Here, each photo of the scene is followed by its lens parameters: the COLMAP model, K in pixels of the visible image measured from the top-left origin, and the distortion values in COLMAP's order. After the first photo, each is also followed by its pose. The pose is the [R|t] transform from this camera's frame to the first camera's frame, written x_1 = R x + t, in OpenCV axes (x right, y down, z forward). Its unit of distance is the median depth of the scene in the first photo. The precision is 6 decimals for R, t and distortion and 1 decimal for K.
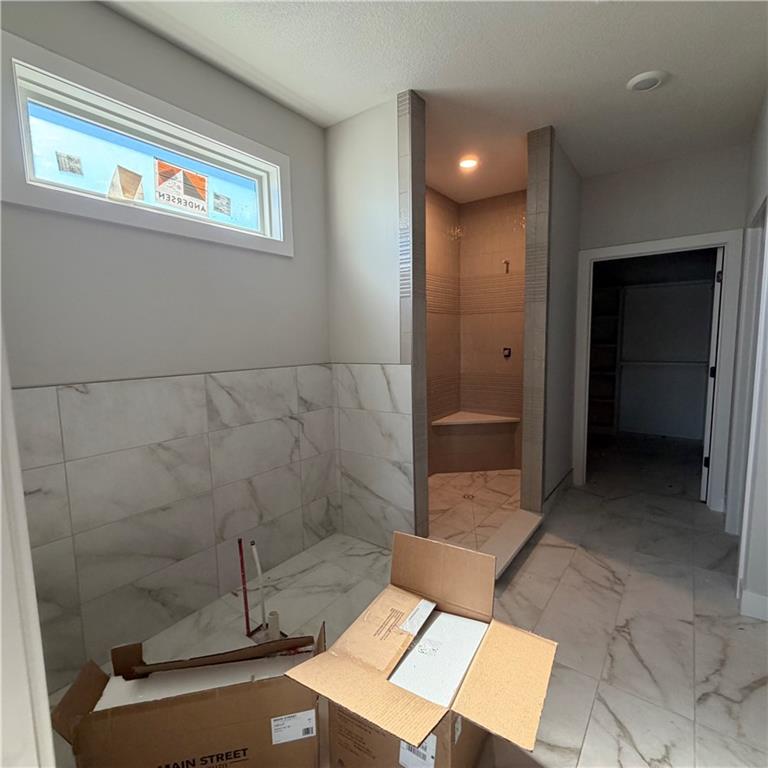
lens RADIAL K [[408.2, 0, 382.0], [0, 408.2, 384.8], [0, 0, 1]] dist [-0.001443, 0.000434]
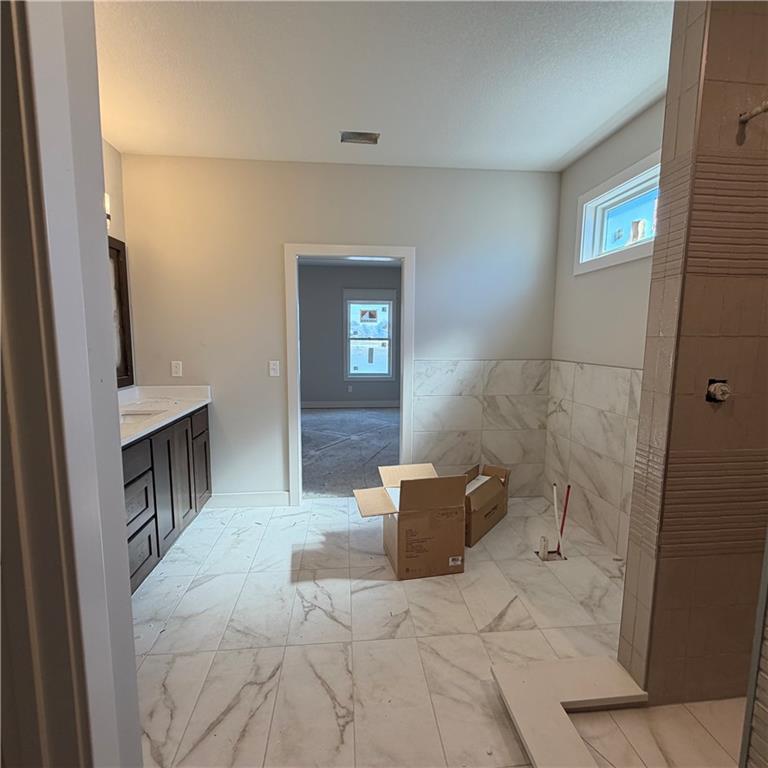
lens RADIAL K [[408.2, 0, 382.0], [0, 408.2, 384.8], [0, 0, 1]] dist [-0.001443, 0.000434]
pose [[-0.737900, 0.093290, -0.668431, 0.687532], [-0.068852, 0.974828, 0.212060, -0.138331], [0.671389, 0.202503, -0.712902, 1.012577]]
